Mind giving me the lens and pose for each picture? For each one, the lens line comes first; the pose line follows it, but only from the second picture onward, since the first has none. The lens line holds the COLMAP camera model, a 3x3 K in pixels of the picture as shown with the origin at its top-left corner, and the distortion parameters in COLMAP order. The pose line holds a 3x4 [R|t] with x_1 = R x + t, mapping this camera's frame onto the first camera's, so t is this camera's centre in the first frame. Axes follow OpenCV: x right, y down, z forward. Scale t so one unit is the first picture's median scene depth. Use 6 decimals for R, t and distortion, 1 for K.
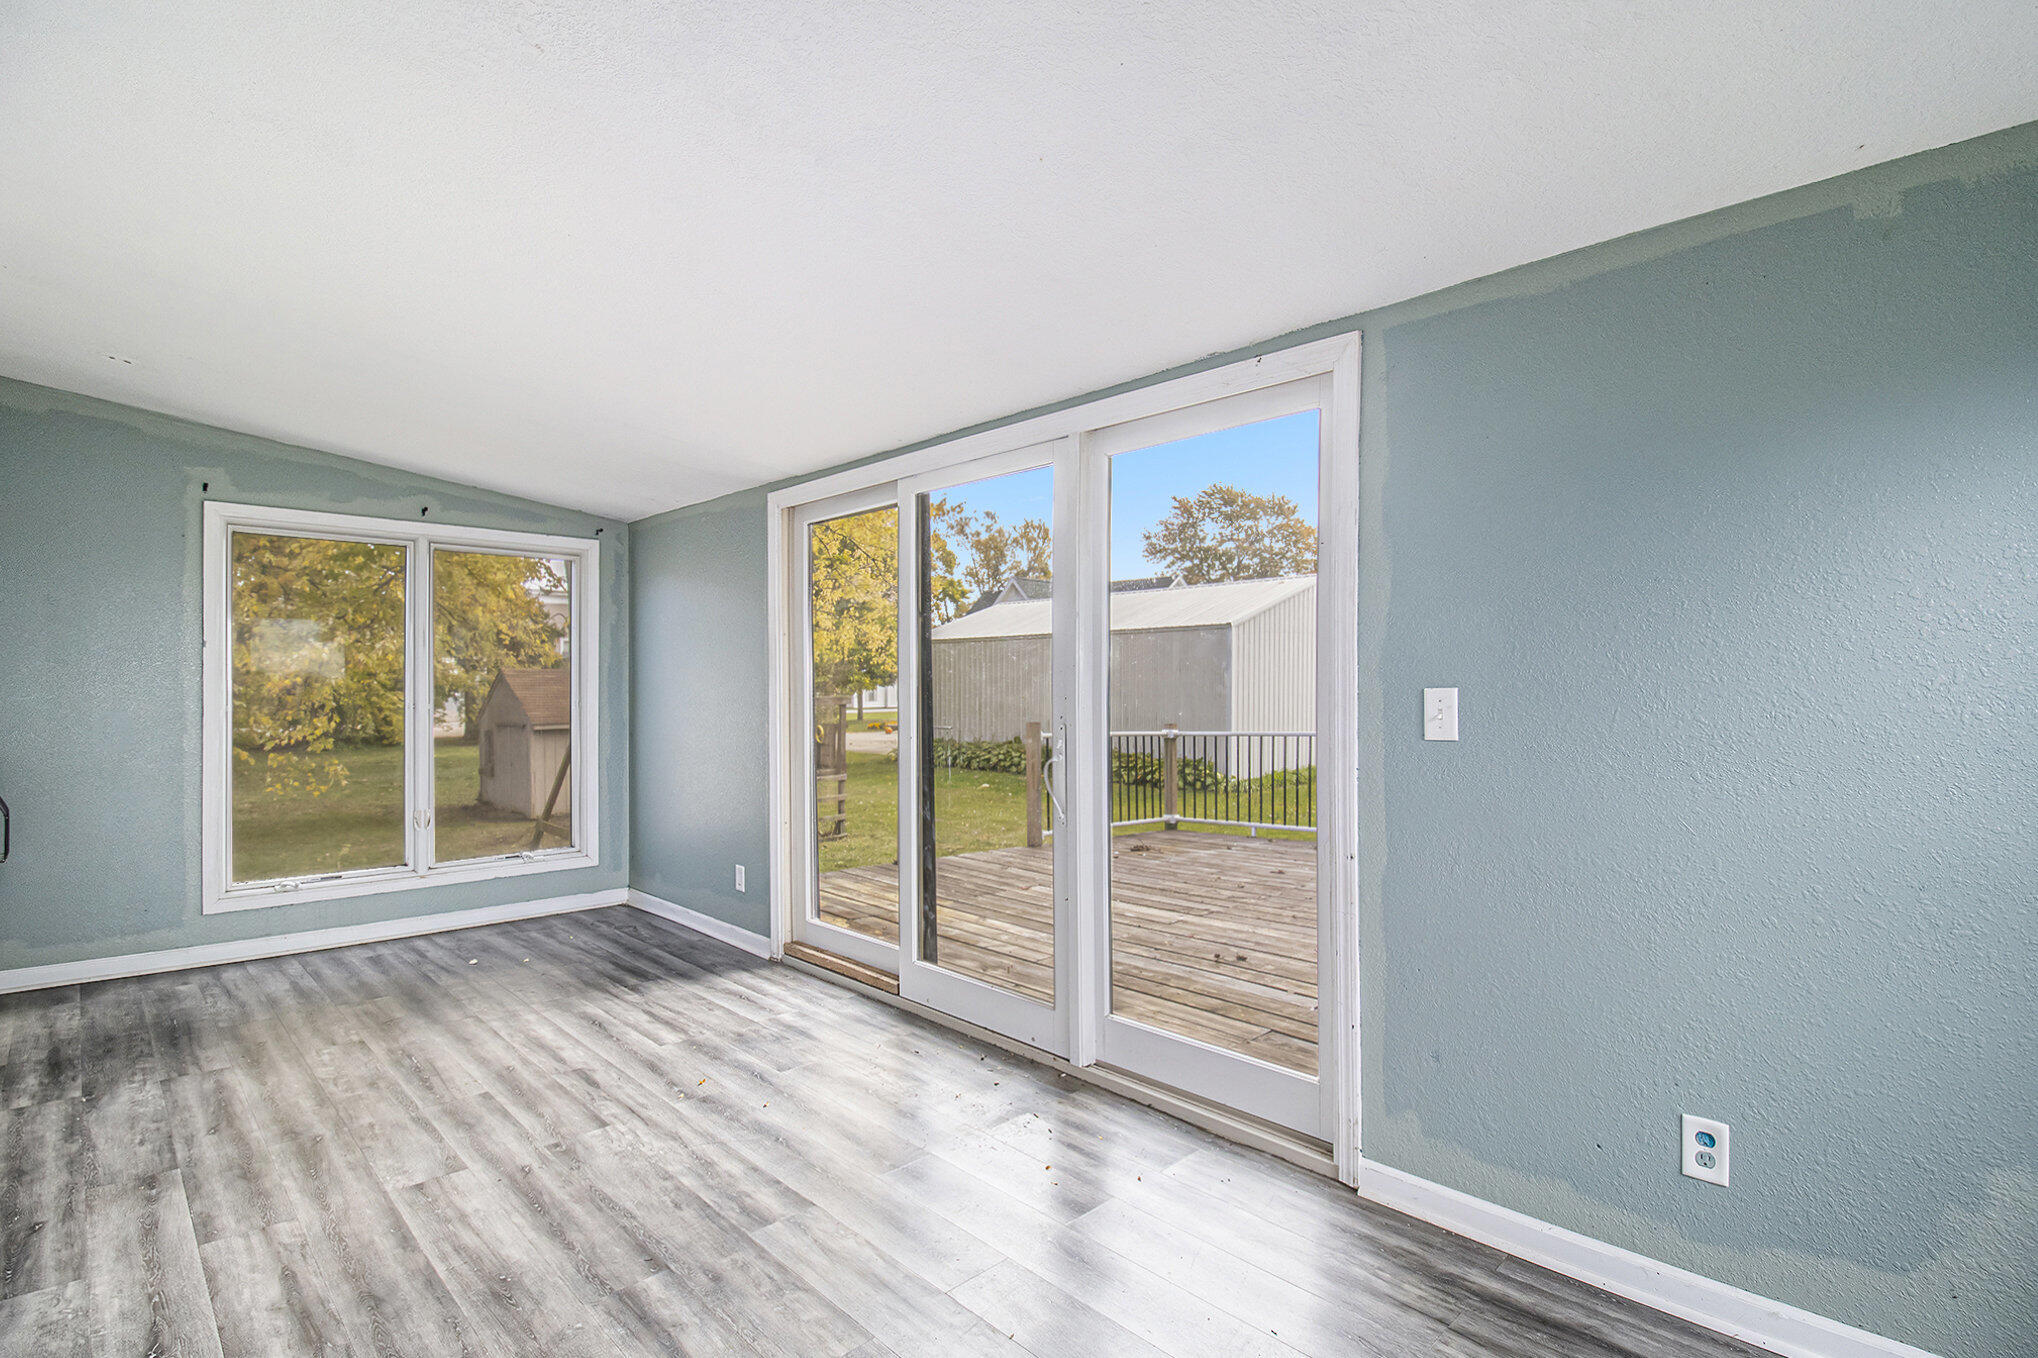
lens RADIAL K [[950.0, 0, 1018.6], [0, 950.0, 682.1], [0, 0, 1]] dist [-0.019572, -0.000558]
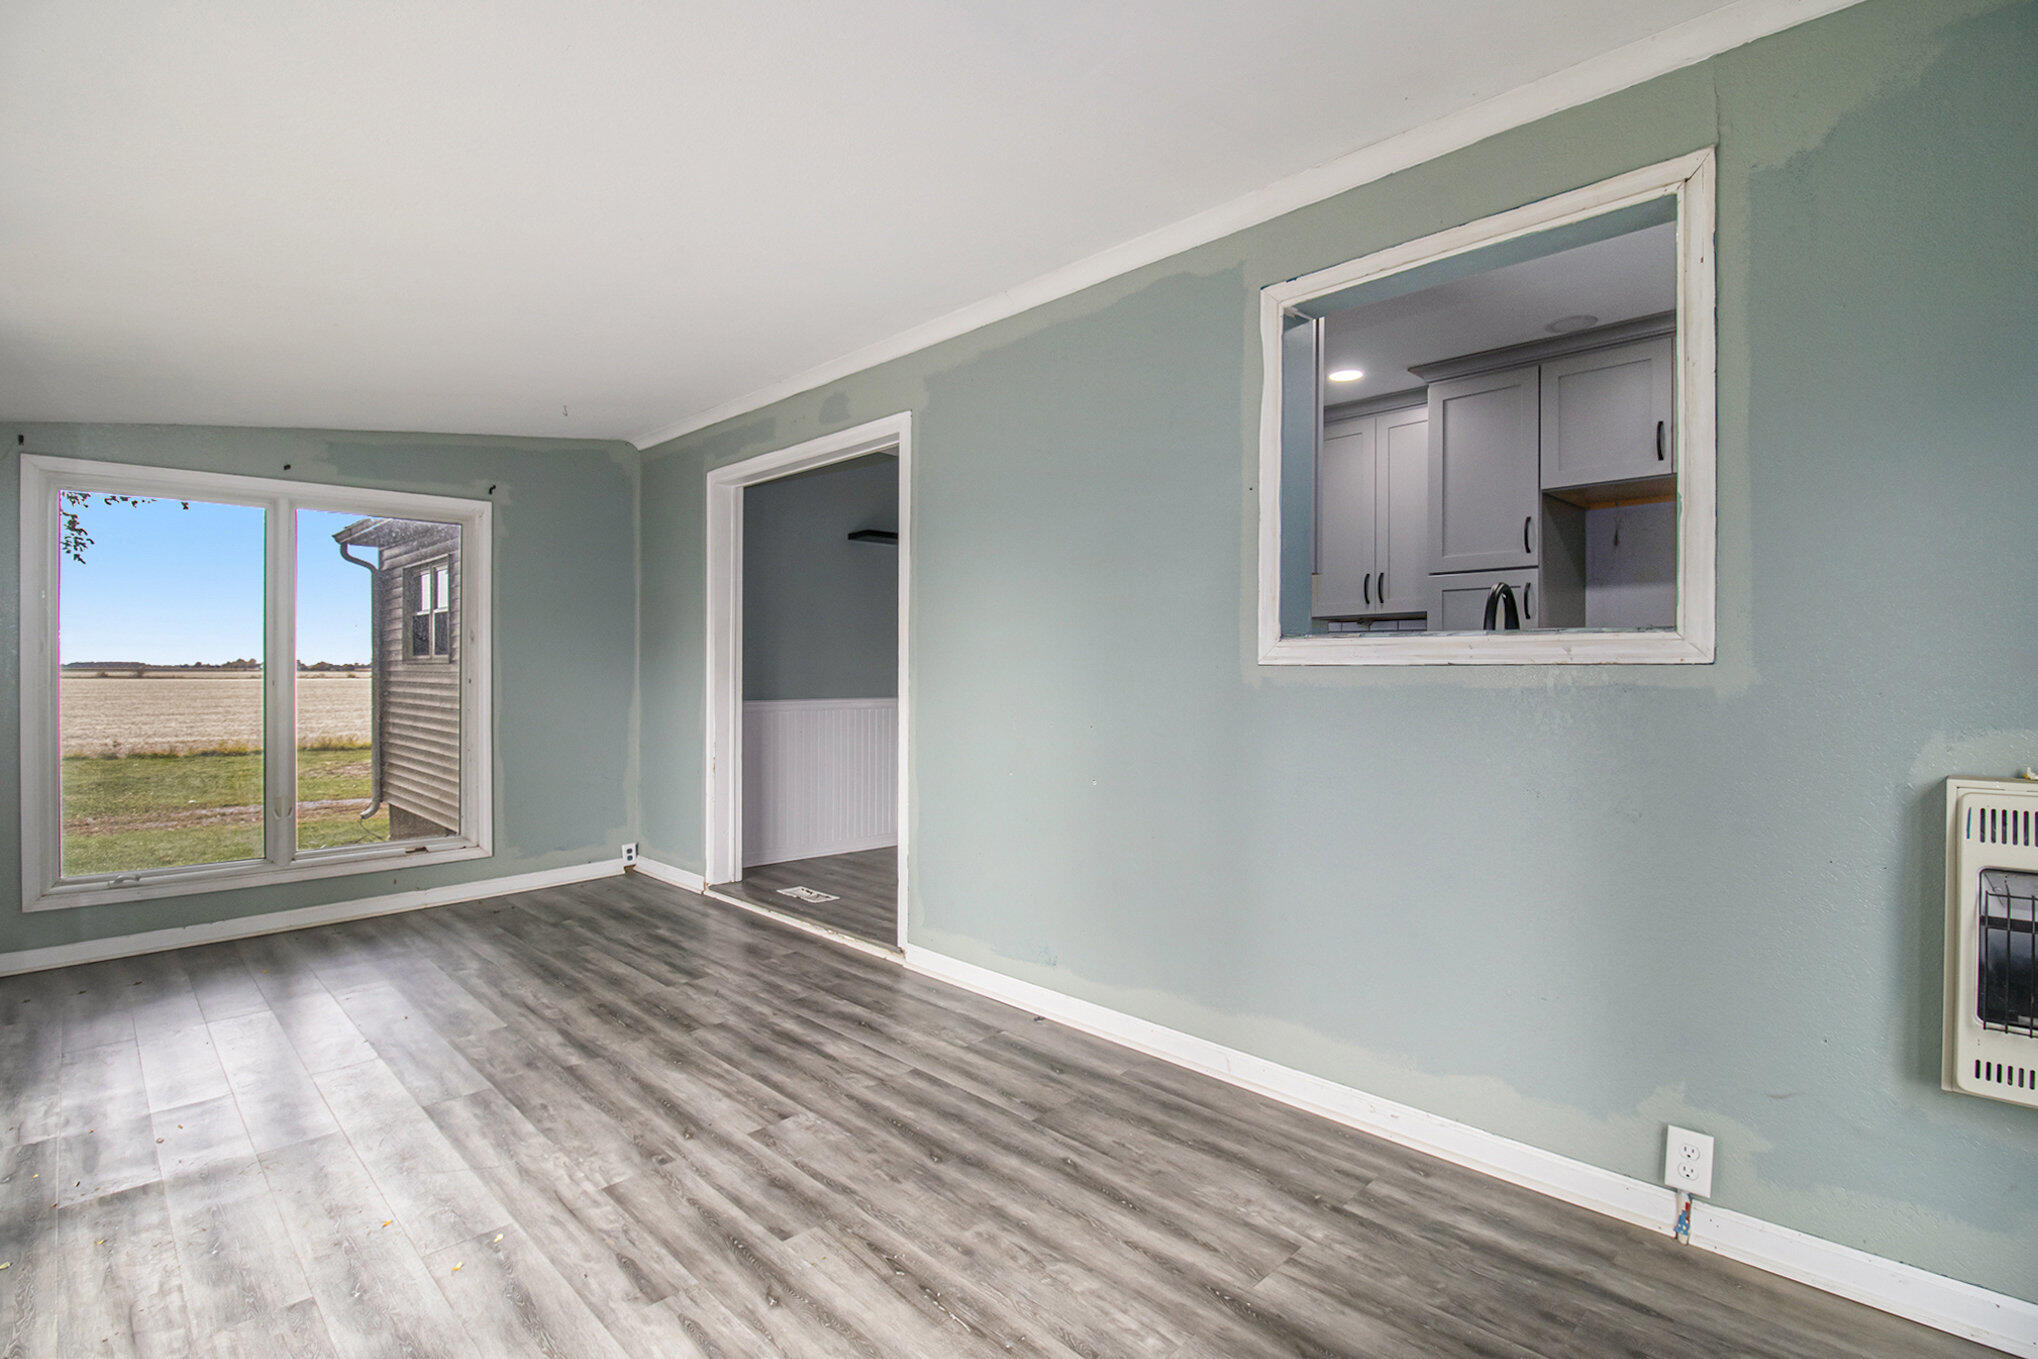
lens RADIAL K [[950.0, 0, 1021.8], [0, 950.0, 671.9], [0, 0, 1]] dist [-0.019572, -0.000558]
pose [[-0.999991, 0.003955, -0.001734, -0.841631], [0.003940, 0.999952, 0.008917, 0.022882], [0.001769, 0.008910, -0.999959, 1.911834]]
